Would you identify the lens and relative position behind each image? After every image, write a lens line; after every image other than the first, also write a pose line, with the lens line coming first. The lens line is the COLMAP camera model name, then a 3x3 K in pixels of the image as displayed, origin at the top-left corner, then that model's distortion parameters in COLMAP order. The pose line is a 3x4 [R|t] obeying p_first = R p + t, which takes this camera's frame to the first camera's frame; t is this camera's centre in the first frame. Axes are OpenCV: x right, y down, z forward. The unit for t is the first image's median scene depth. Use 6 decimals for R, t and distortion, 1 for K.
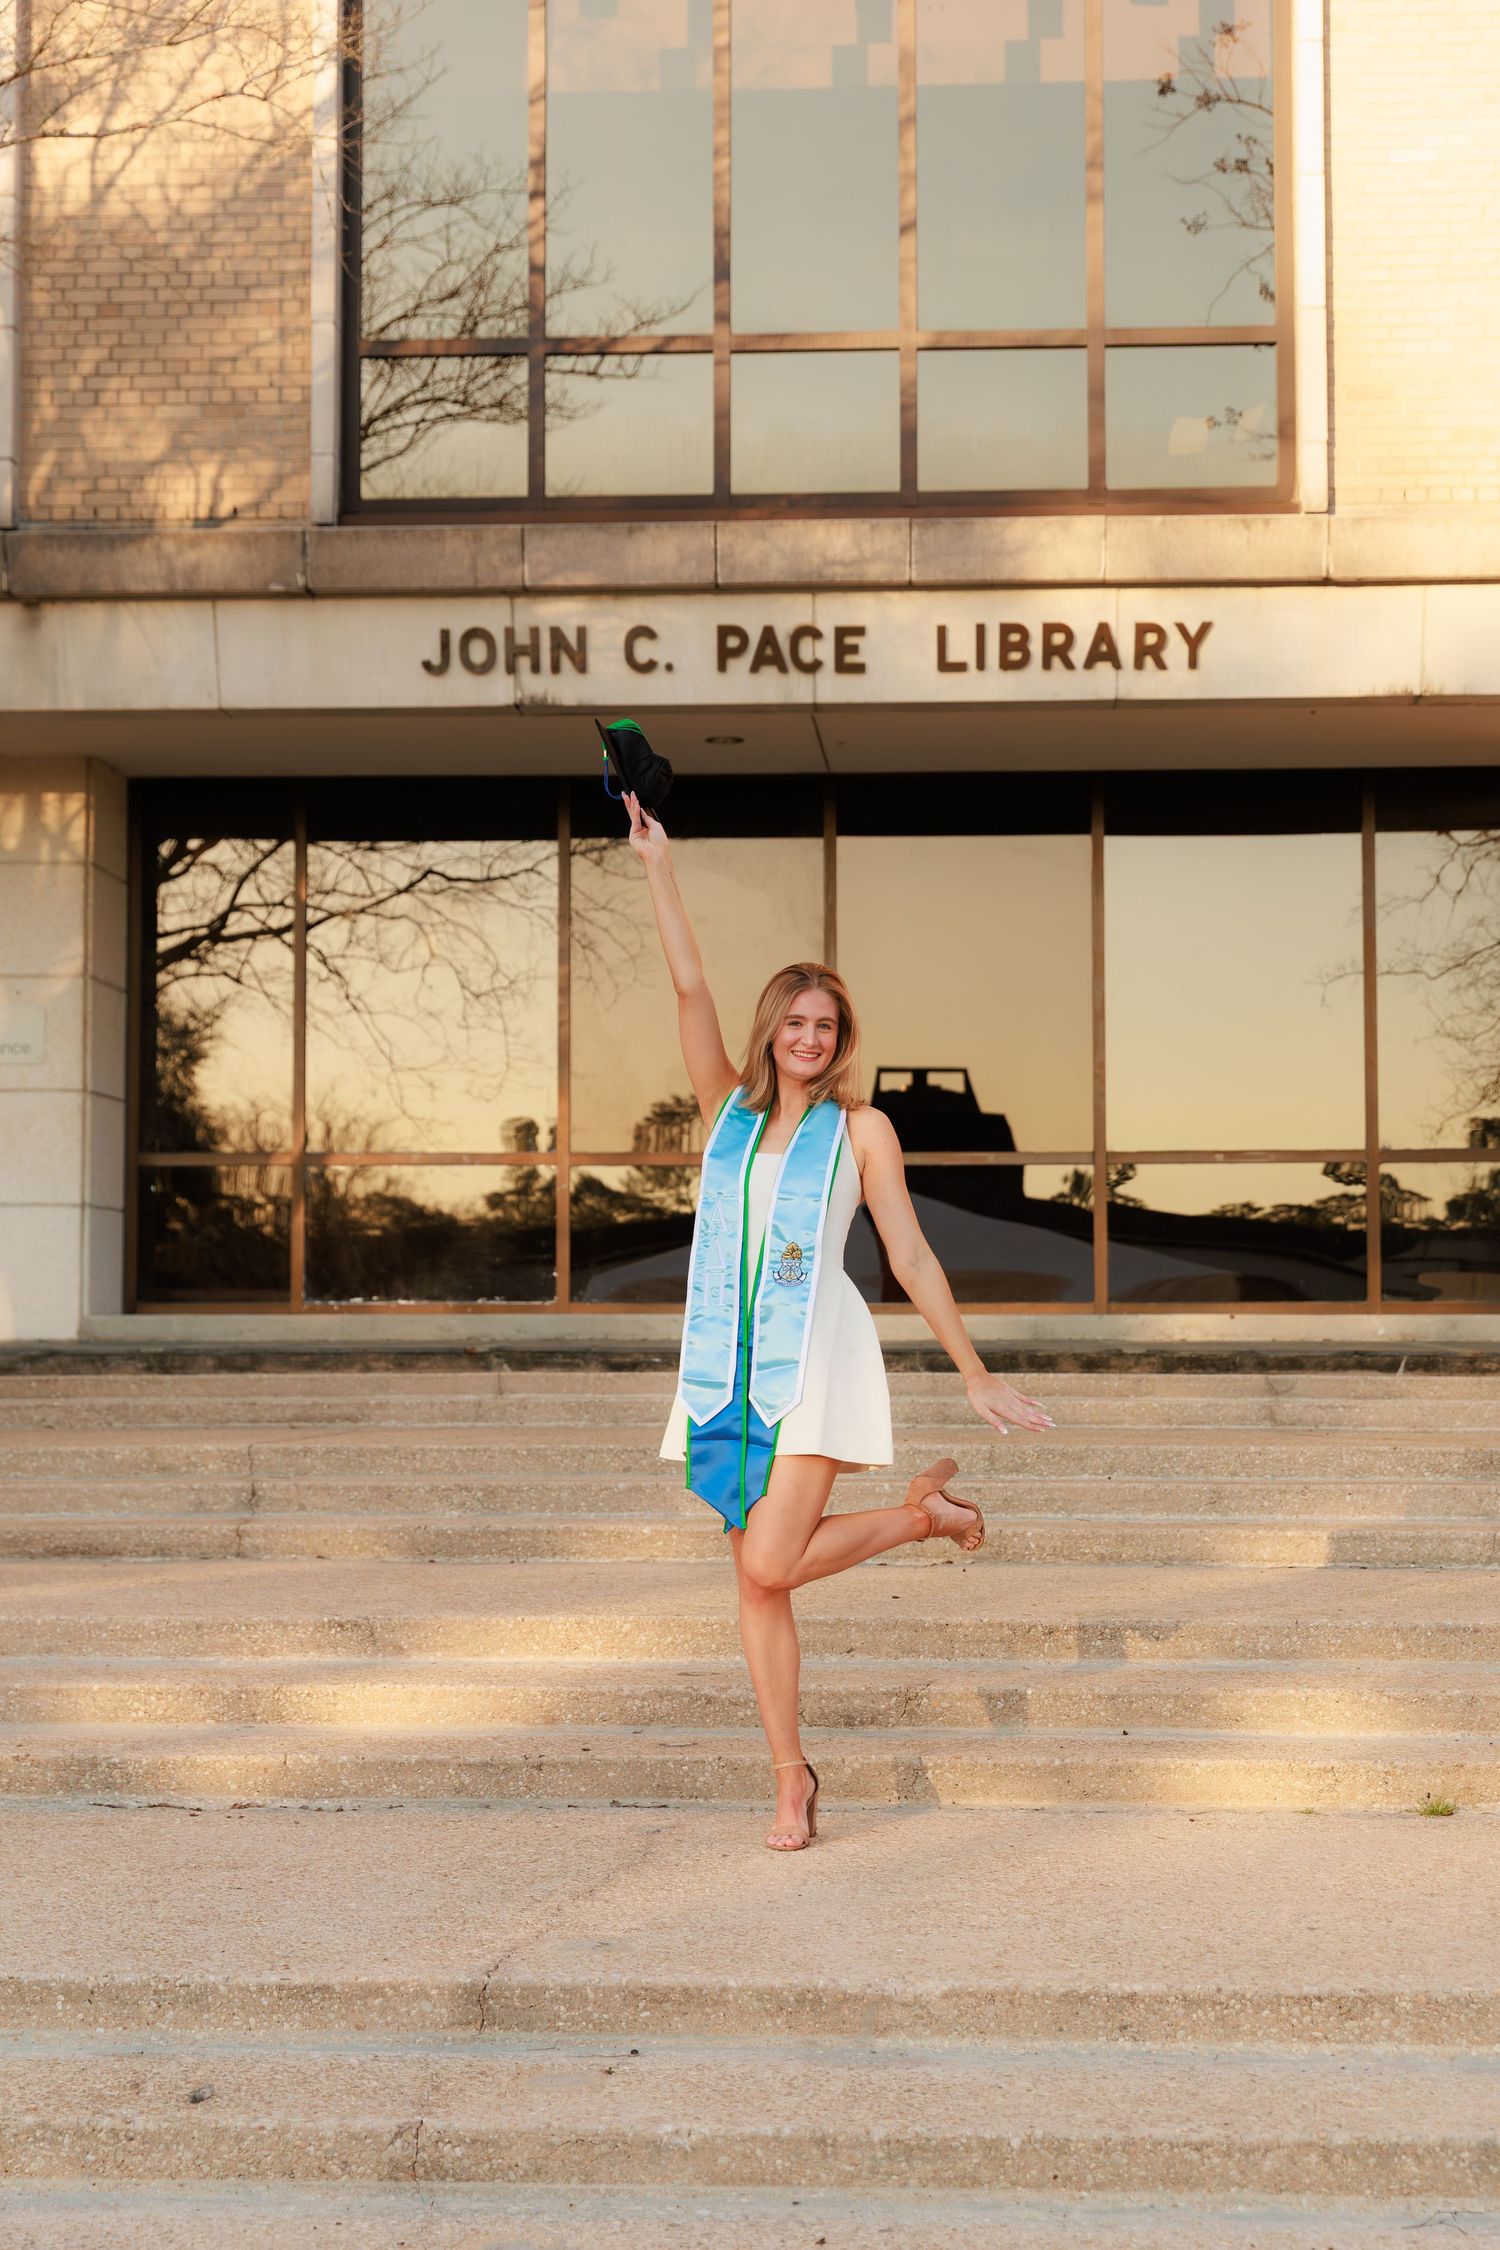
lens RADIAL K [[3236.6, 0, 767.5], [0, 3236.6, 1181.7], [0, 0, 1]] dist [0.003285, -0.021259]
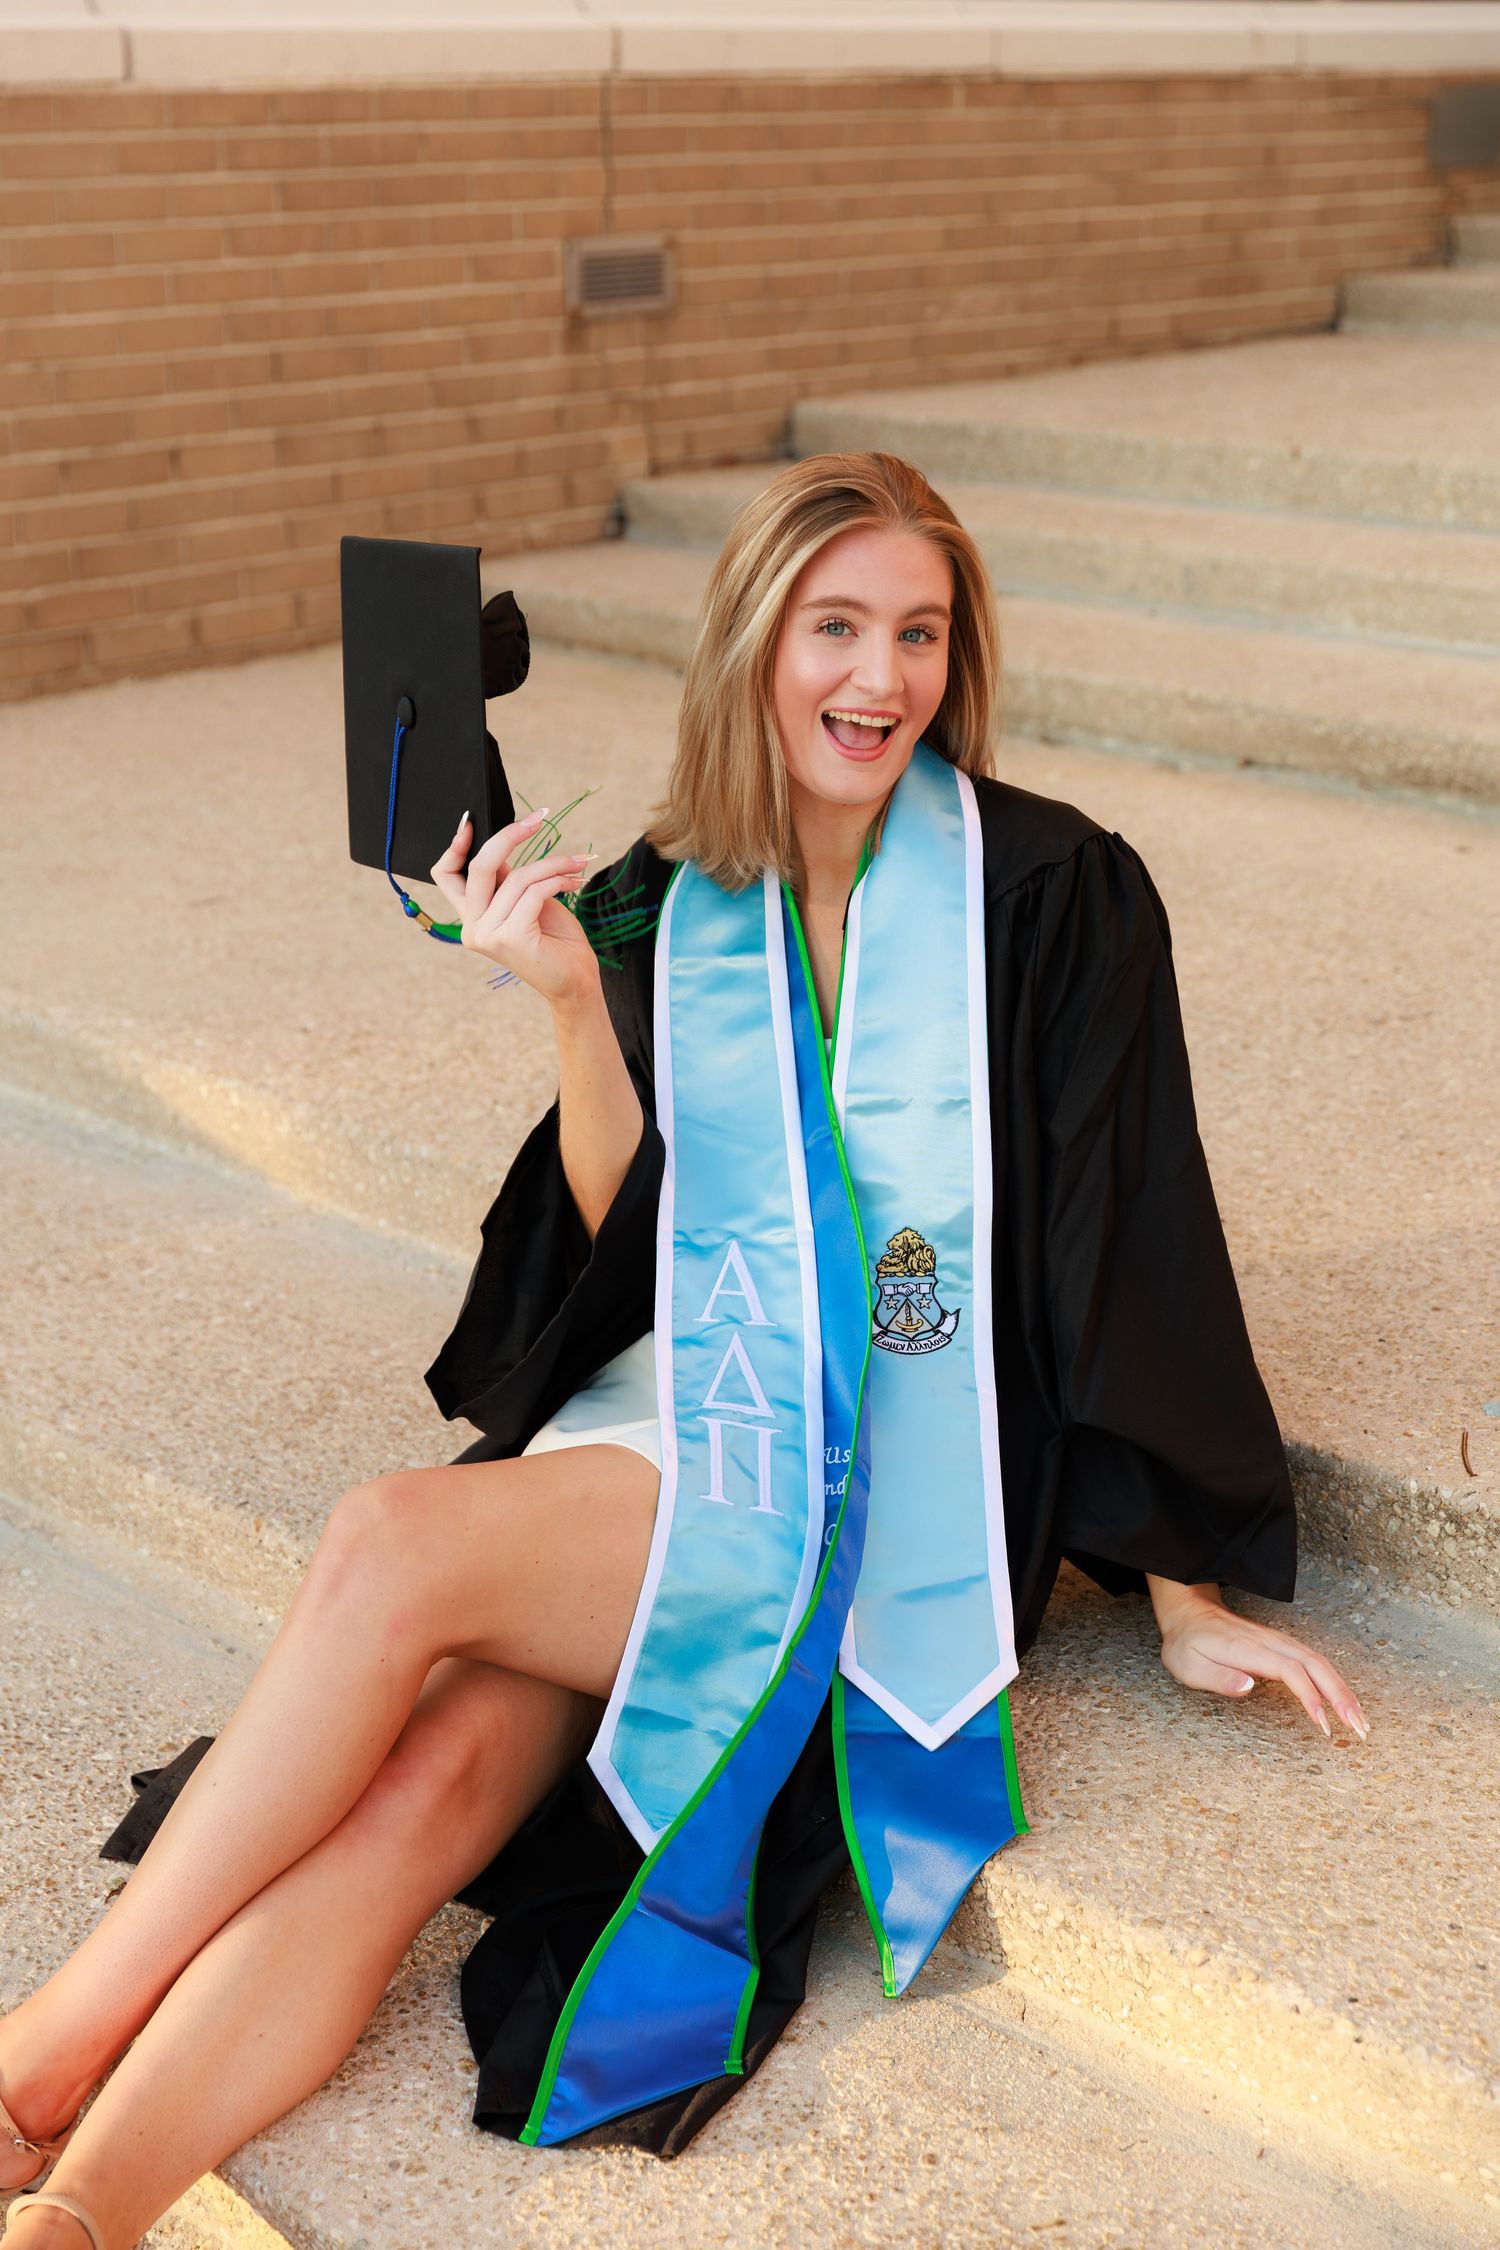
lens RADIAL K [[3380.3, 0, 712.0], [0, 3380.3, 1118.8], [0, 0, 1]] dist [-0.003035, 0.051482]
pose [[0.761296, 0.202644, -0.615925, -0.000062], [0.035478, 0.935468, 0.351627, -0.005273], [0.647433, -0.289544, 0.704979, 0.443865]]
